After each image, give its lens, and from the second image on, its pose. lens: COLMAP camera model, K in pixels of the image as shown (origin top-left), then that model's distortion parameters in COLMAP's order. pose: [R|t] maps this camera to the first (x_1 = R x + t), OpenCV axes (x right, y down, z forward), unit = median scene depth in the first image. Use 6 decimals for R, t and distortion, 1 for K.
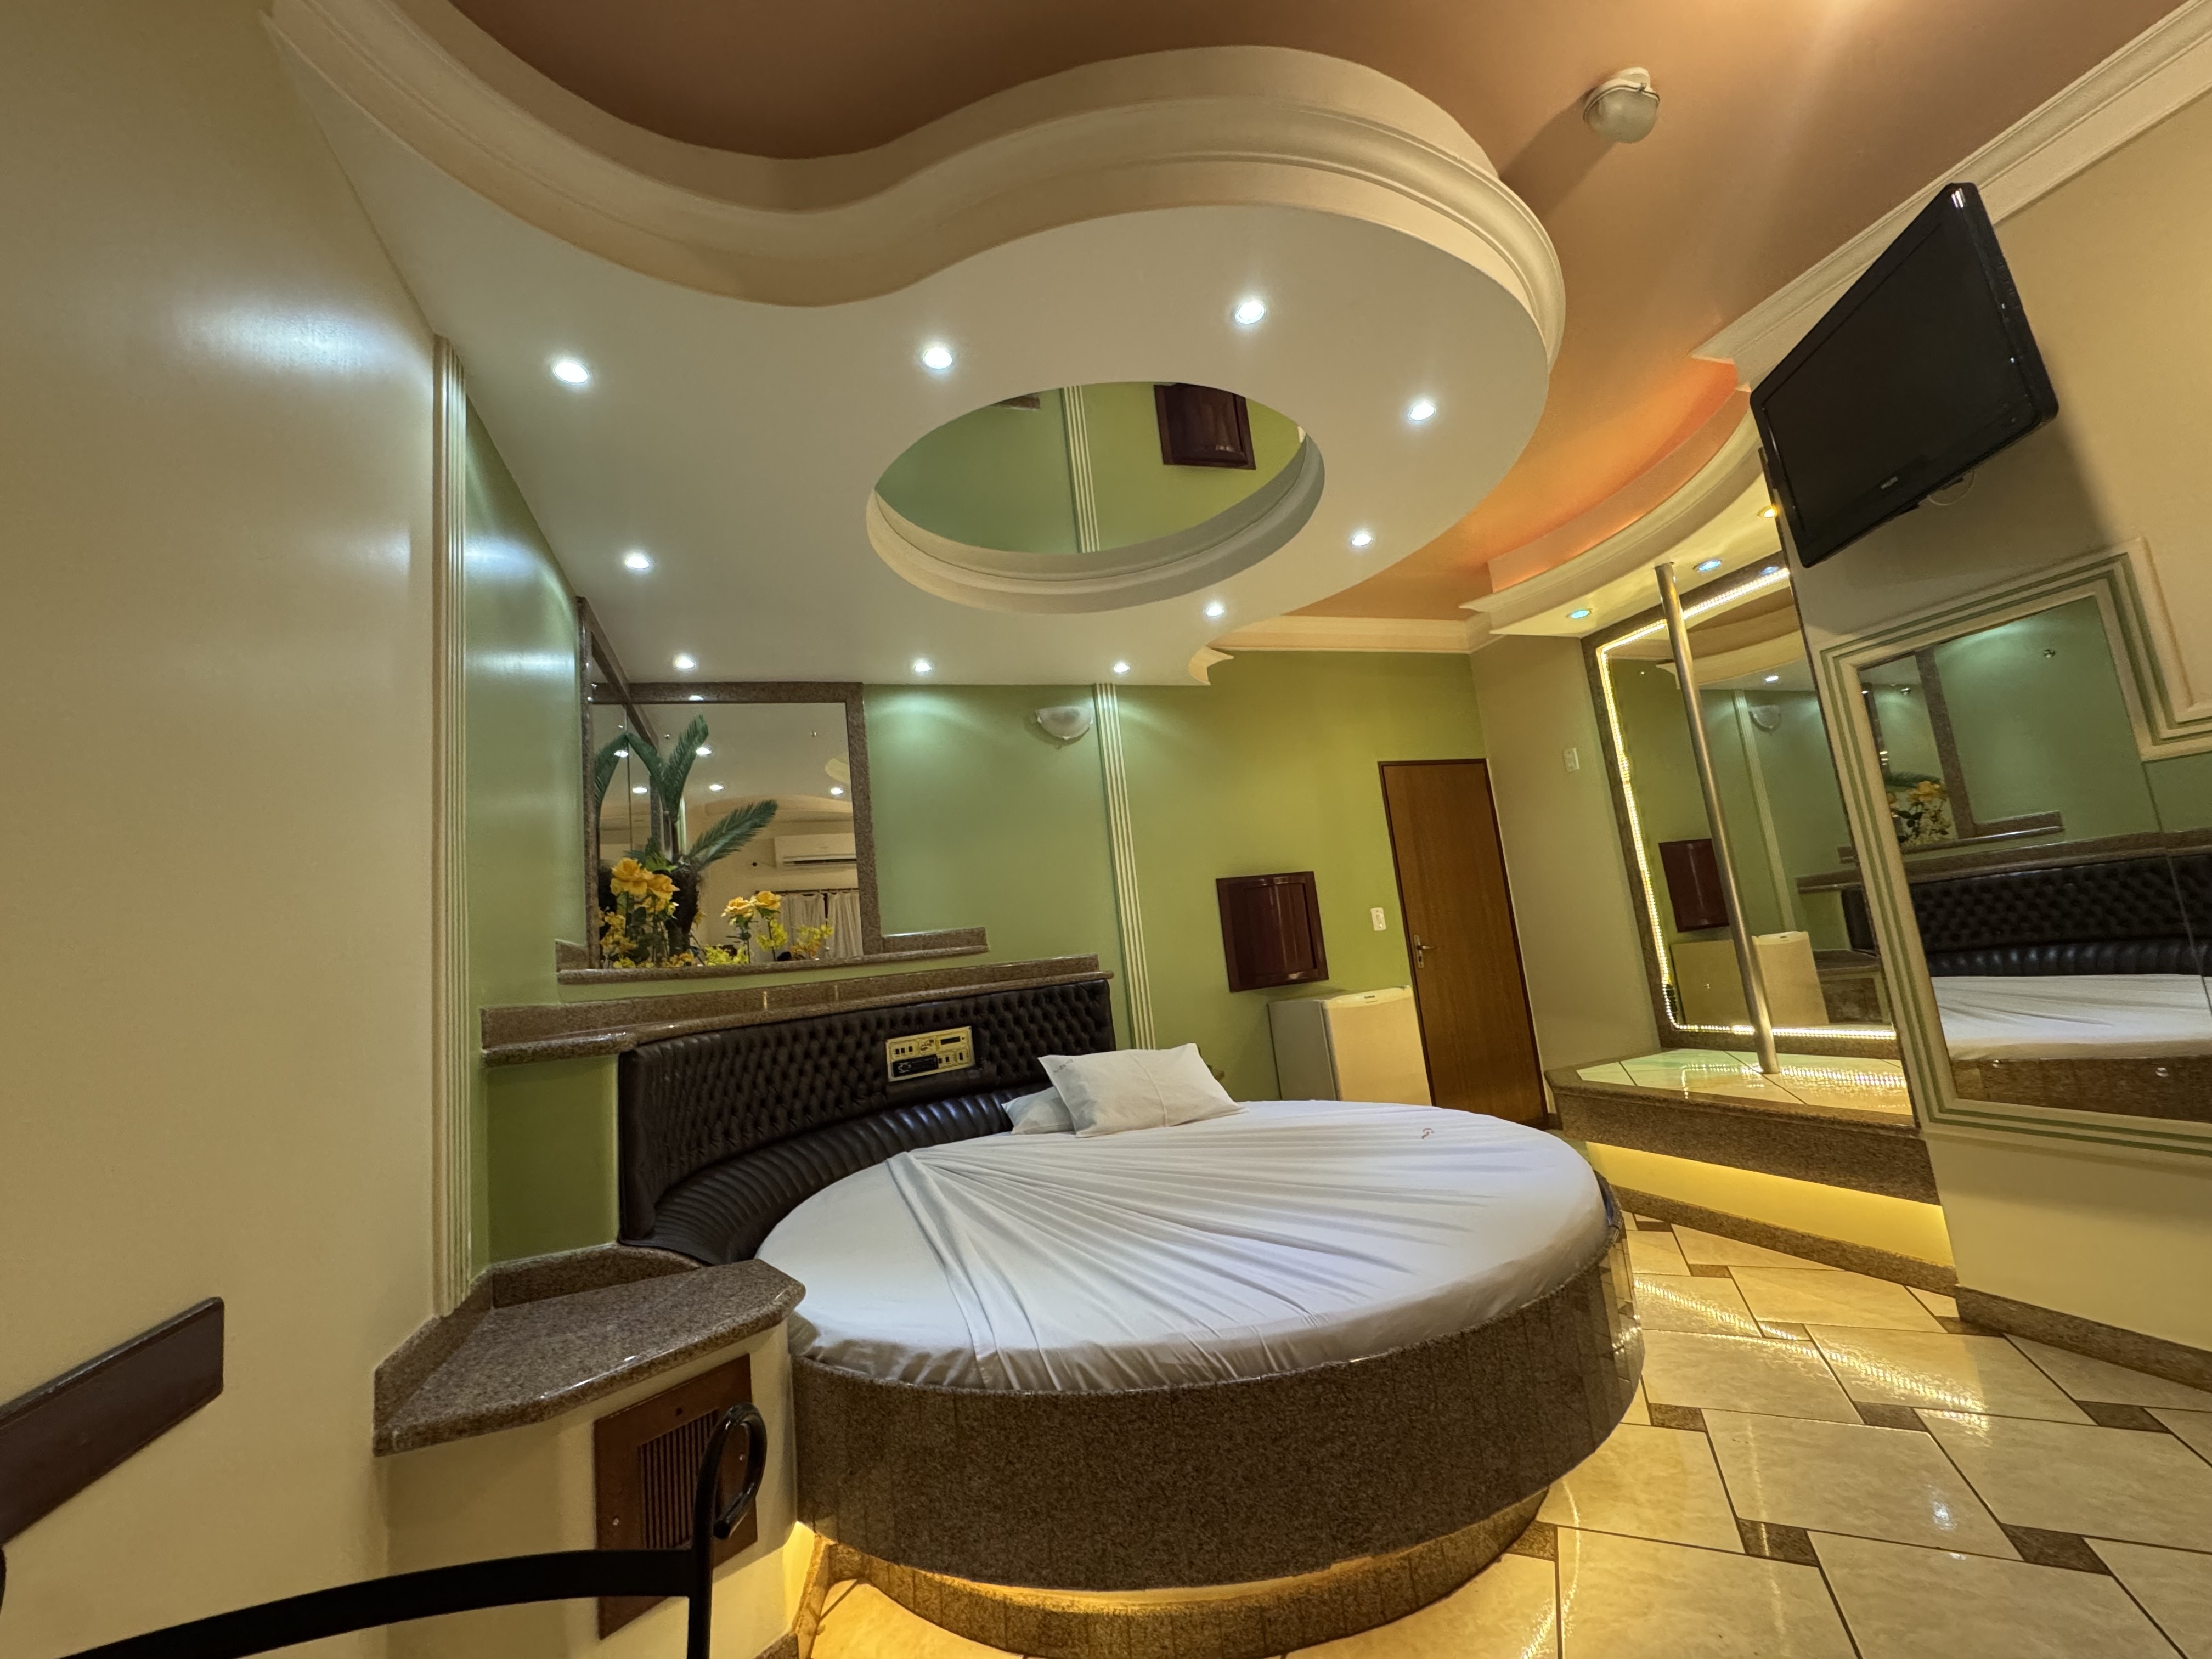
lens RADIAL K [[882.4, 0, 1103.9], [0, 882.4, 830.7], [0, 0, 1]] dist [-0.001876, 0.000948]
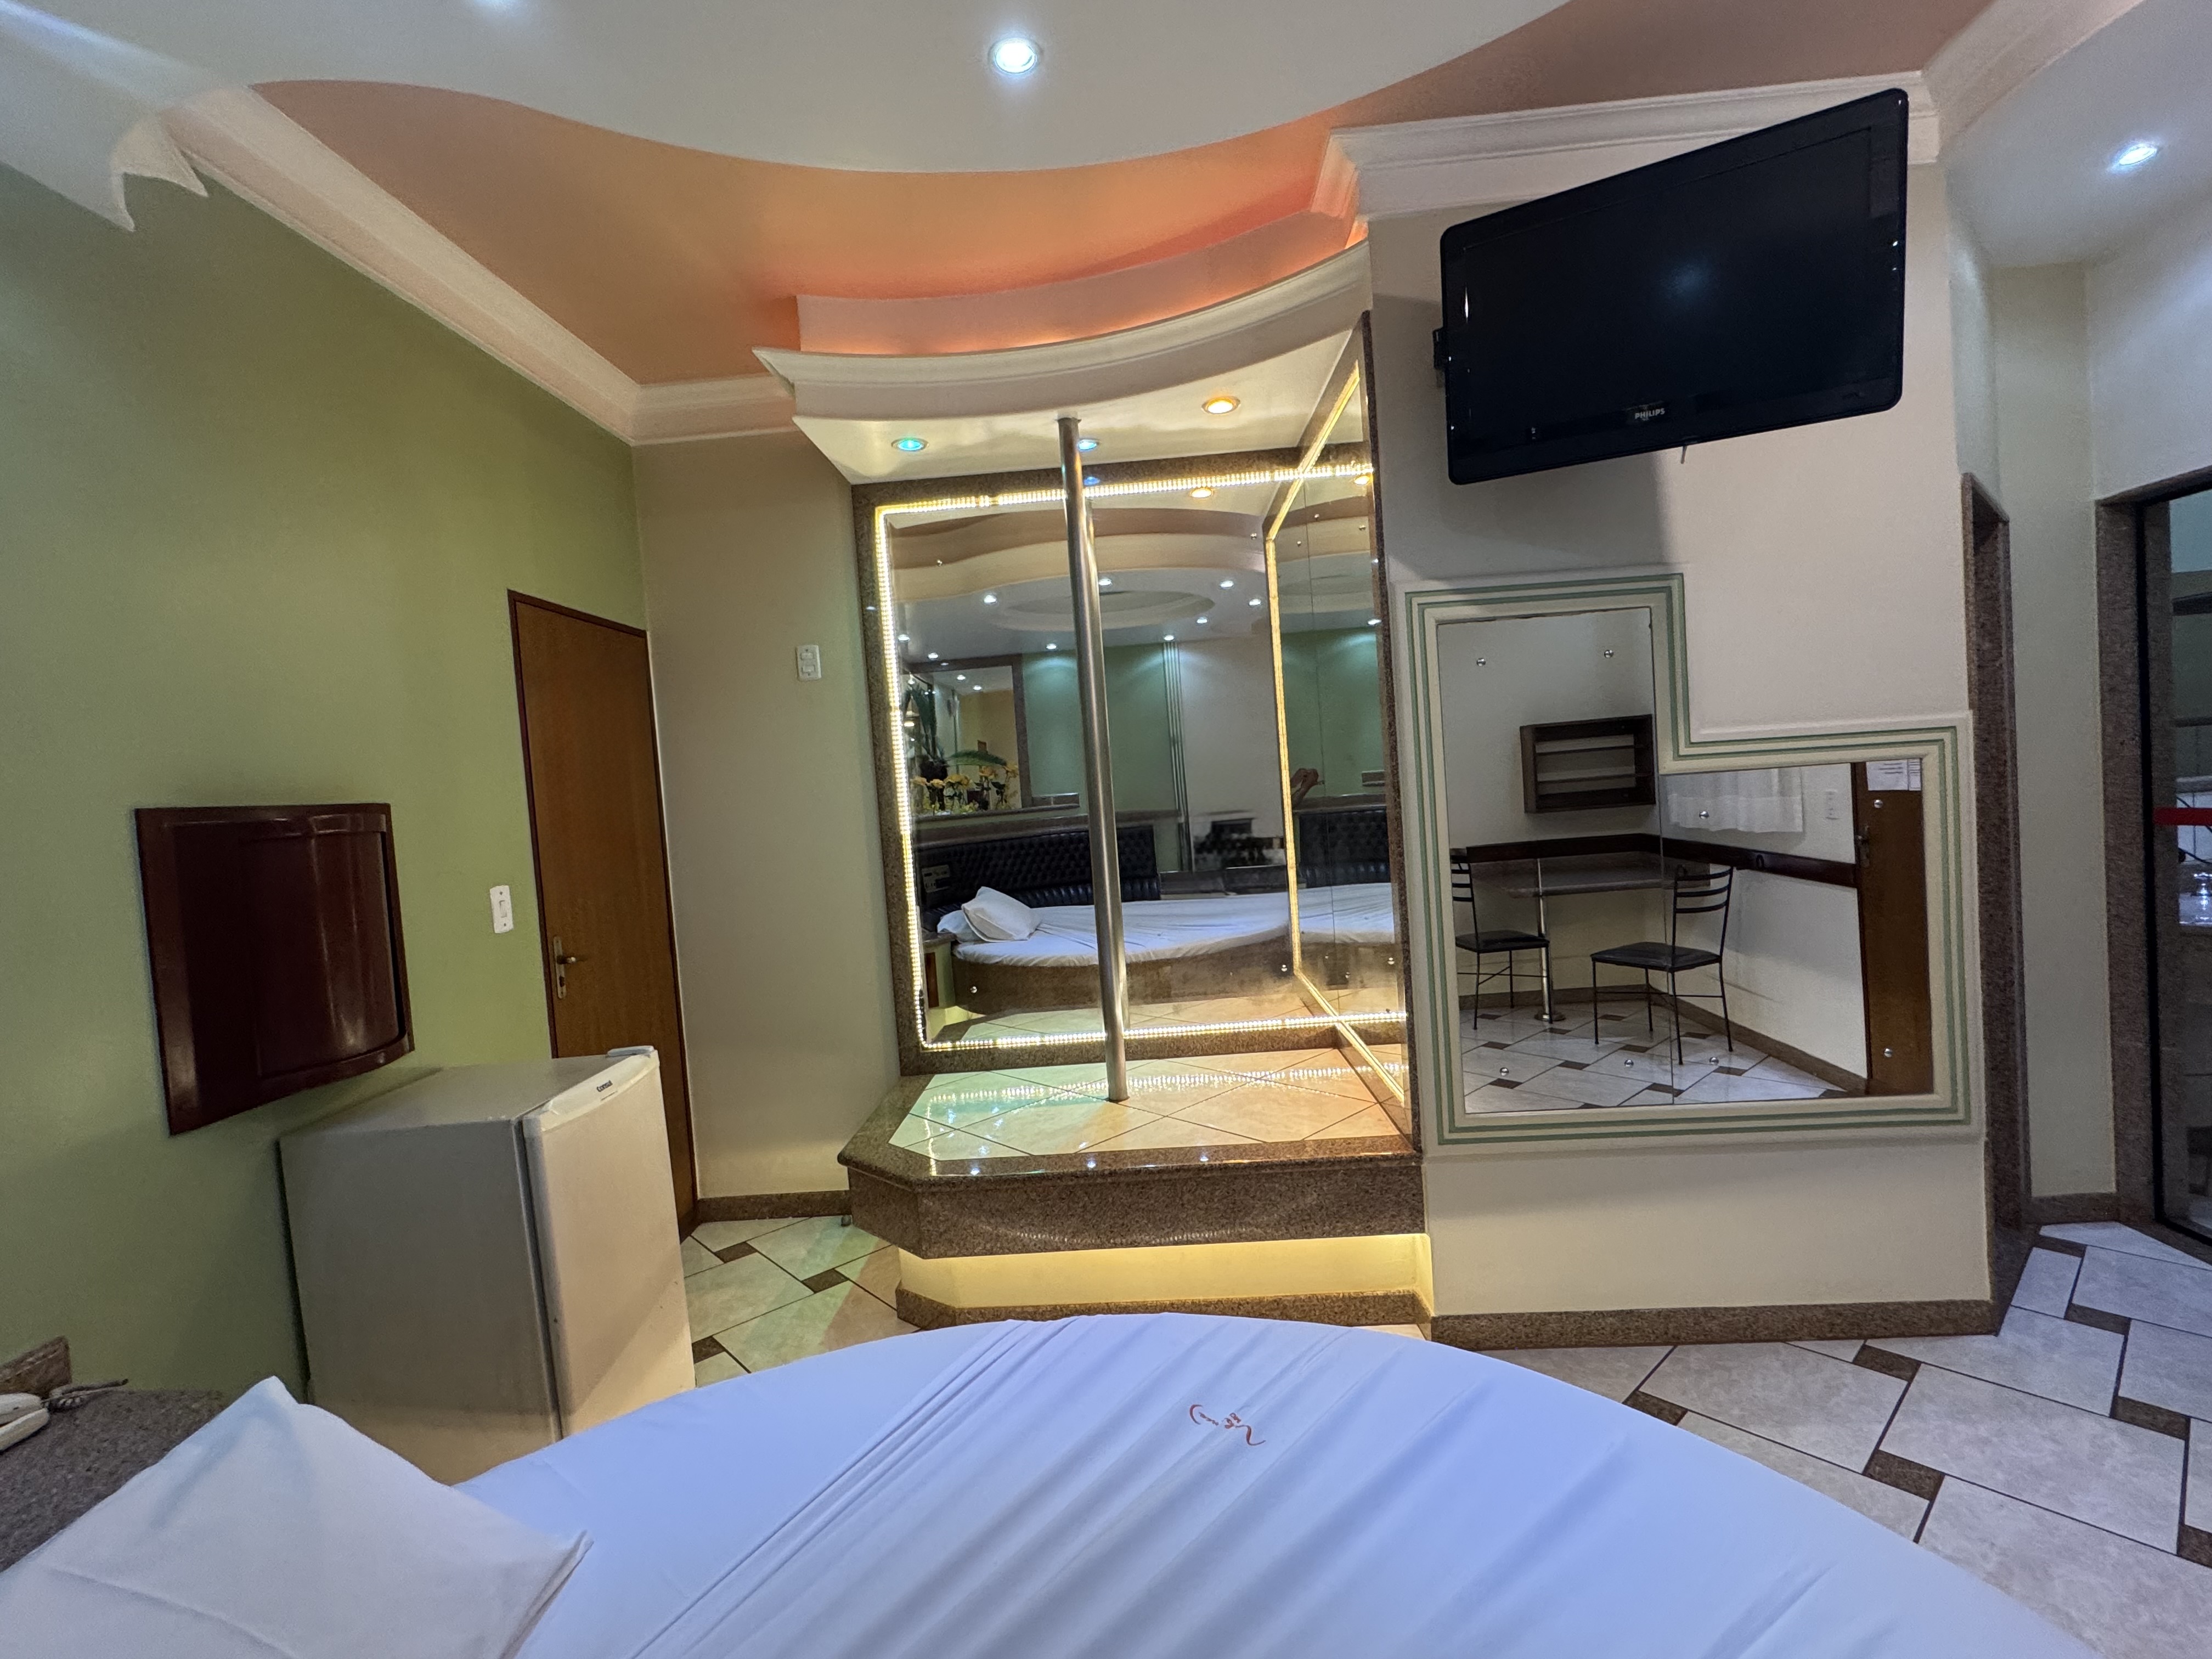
lens RADIAL K [[1024.4, 0, 1106.8], [0, 1024.4, 829.7], [0, 0, 1]] dist [-0.001249, -0.000354]
pose [[0.382714, 0.042560, 0.922886, -0.109777], [-0.100764, 0.994902, -0.004095, 0.032175], [-0.918355, -0.091426, 0.385051, 0.610819]]
